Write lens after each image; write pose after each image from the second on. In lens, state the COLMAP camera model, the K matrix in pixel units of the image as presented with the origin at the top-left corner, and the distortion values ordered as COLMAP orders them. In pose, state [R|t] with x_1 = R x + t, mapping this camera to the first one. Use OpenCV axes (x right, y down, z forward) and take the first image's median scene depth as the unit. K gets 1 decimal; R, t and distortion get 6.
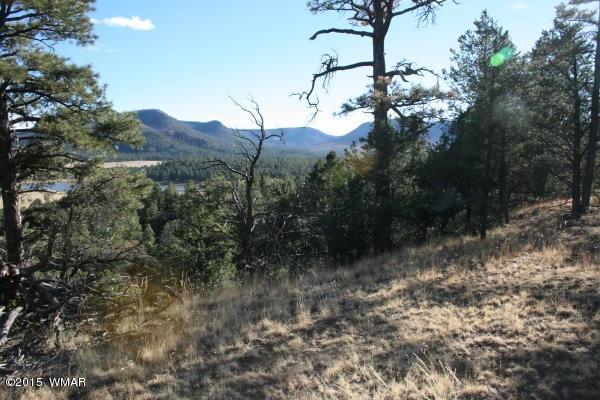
lens RADIAL K [[520.6, 0, 309.1], [0, 520.6, 193.6], [0, 0, 1]] dist [-0.167403, 0.148919]
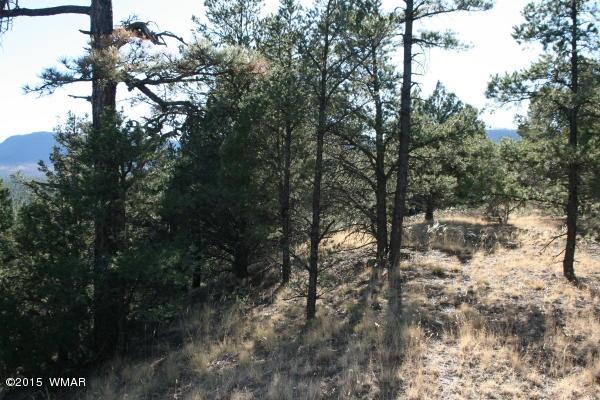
lens RADIAL K [[631.9, 0, 316.0], [0, 631.9, 192.9], [0, 0, 1]] dist [-0.078977, 0.000000]
pose [[0.843634, -0.001617, 0.536916, -0.032323], [0.030774, 0.998497, -0.045347, -0.016175], [-0.536035, 0.054779, 0.842416, 0.315994]]
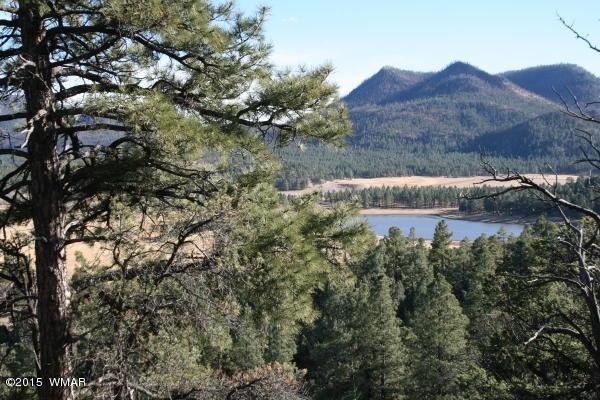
lens RADIAL K [[1094.8, 0, 304.1], [0, 1094.8, 189.9], [0, 0, 1]] dist [0.028839, 0.000000]
pose [[0.853704, 0.008696, -0.520685, 0.146898], [-0.034398, 0.998619, -0.039720, -0.016213], [0.519620, 0.051820, 0.852824, 0.203476]]
